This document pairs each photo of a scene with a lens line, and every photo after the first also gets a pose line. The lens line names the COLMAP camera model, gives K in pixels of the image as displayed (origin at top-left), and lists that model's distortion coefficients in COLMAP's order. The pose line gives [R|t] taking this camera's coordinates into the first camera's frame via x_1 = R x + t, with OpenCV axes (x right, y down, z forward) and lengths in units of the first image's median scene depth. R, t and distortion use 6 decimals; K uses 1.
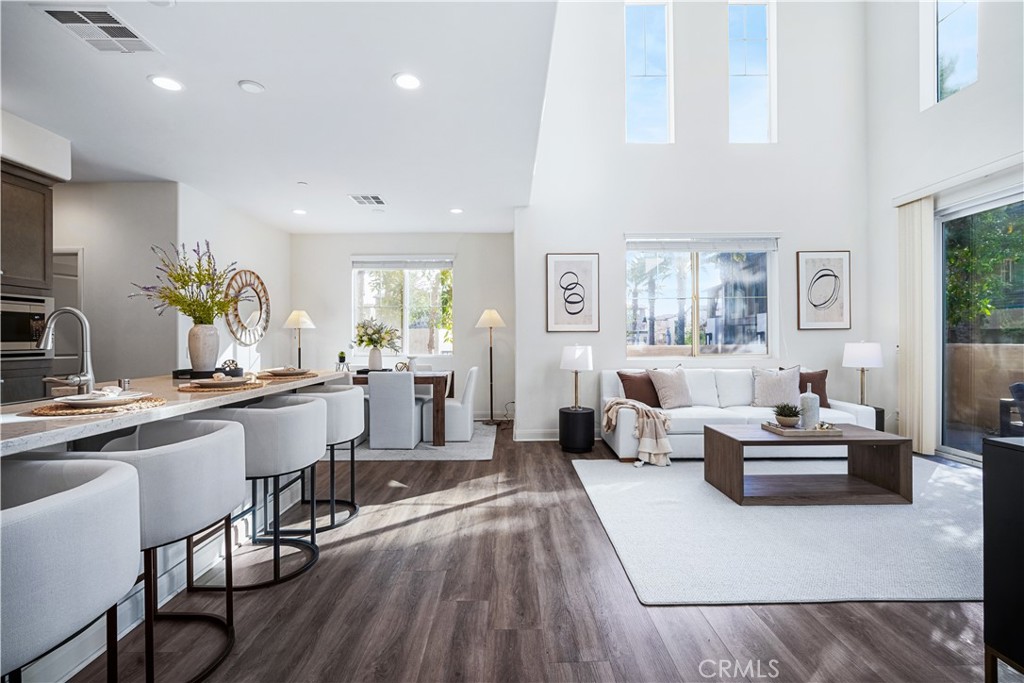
lens RADIAL K [[446.7, 0, 519.8], [0, 446.7, 336.7], [0, 0, 1]] dist [-0.008438, 0.000265]
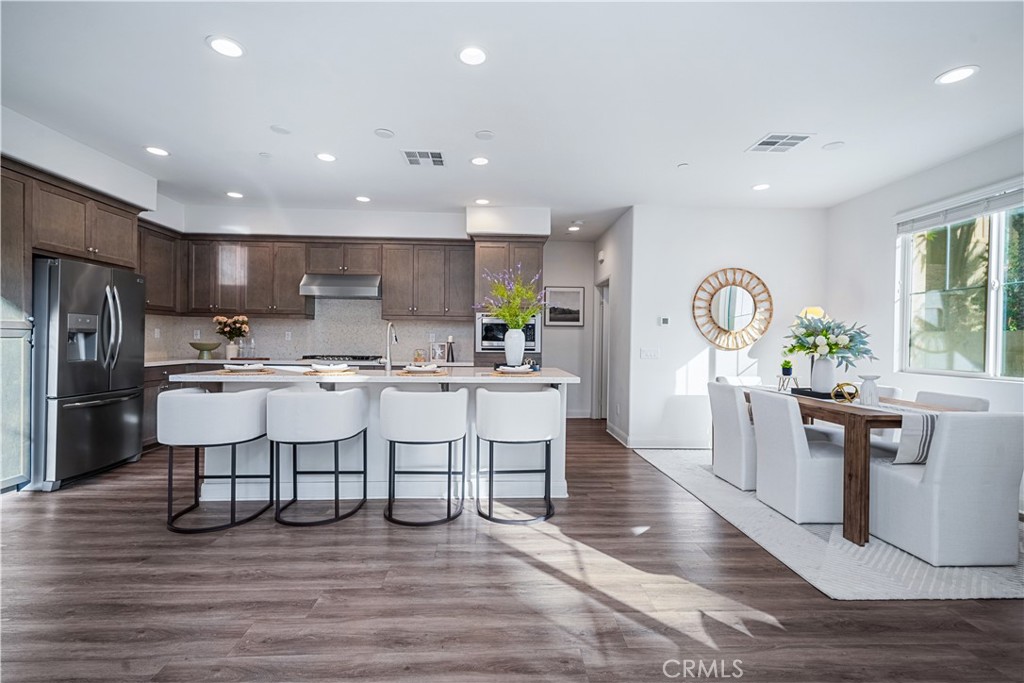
lens RADIAL K [[457.0, 0, 510.2], [0, 457.0, 344.7], [0, 0, 1]] dist [0.002781, 0.000119]
pose [[0.027673, 0.016022, -0.999489, 0.365044], [-0.005936, 0.999857, 0.015863, -0.002165], [0.999599, 0.005494, 0.027765, 0.567066]]
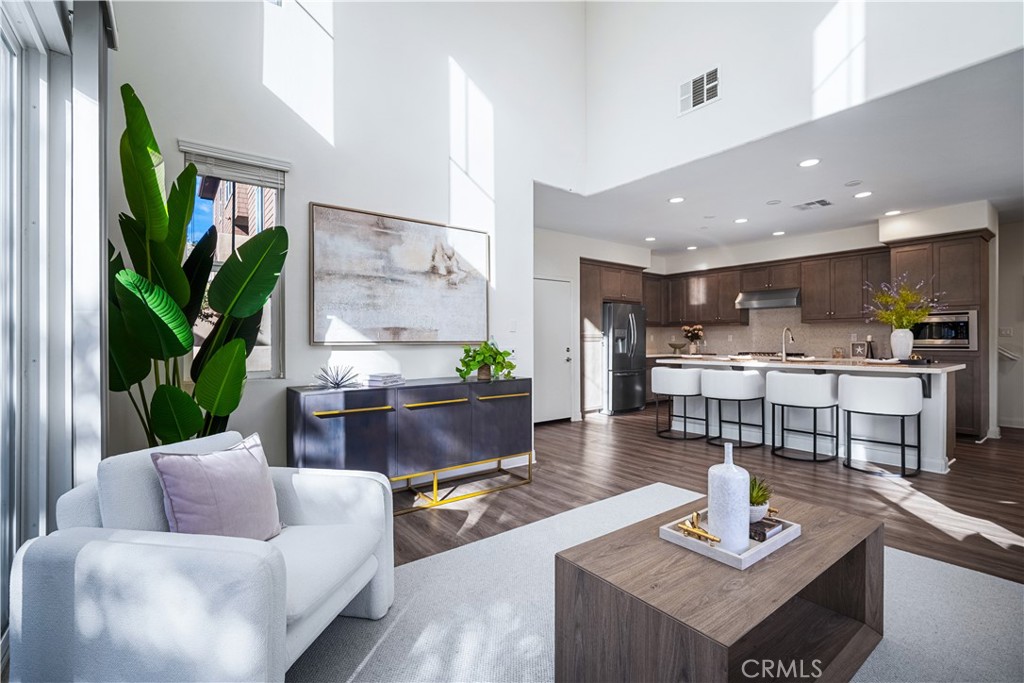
lens RADIAL K [[459.1, 0, 512.7], [0, 459.1, 333.6], [0, 0, 1]] dist [-0.002163, 0.000686]
pose [[-0.799993, 0.000605, -0.600009, 0.766766], [0.013022, 0.999781, -0.016353, -0.002054], [0.599868, -0.020895, -0.799826, 0.868184]]
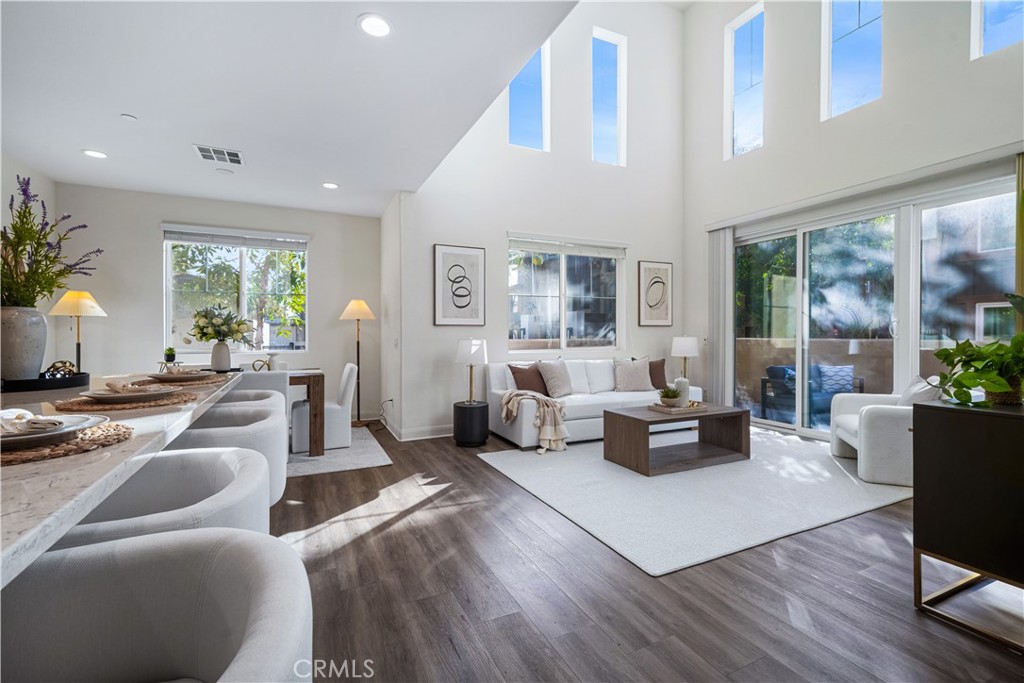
lens RADIAL K [[438.8, 0, 512.7], [0, 438.8, 337.5], [0, 0, 1]] dist [0.002063, 0.000275]
pose [[0.908566, 0.000989, 0.417740, -0.191979], [-0.007025, 0.999892, 0.012911, 0.002309], [-0.417682, -0.014666, 0.908475, 0.071030]]
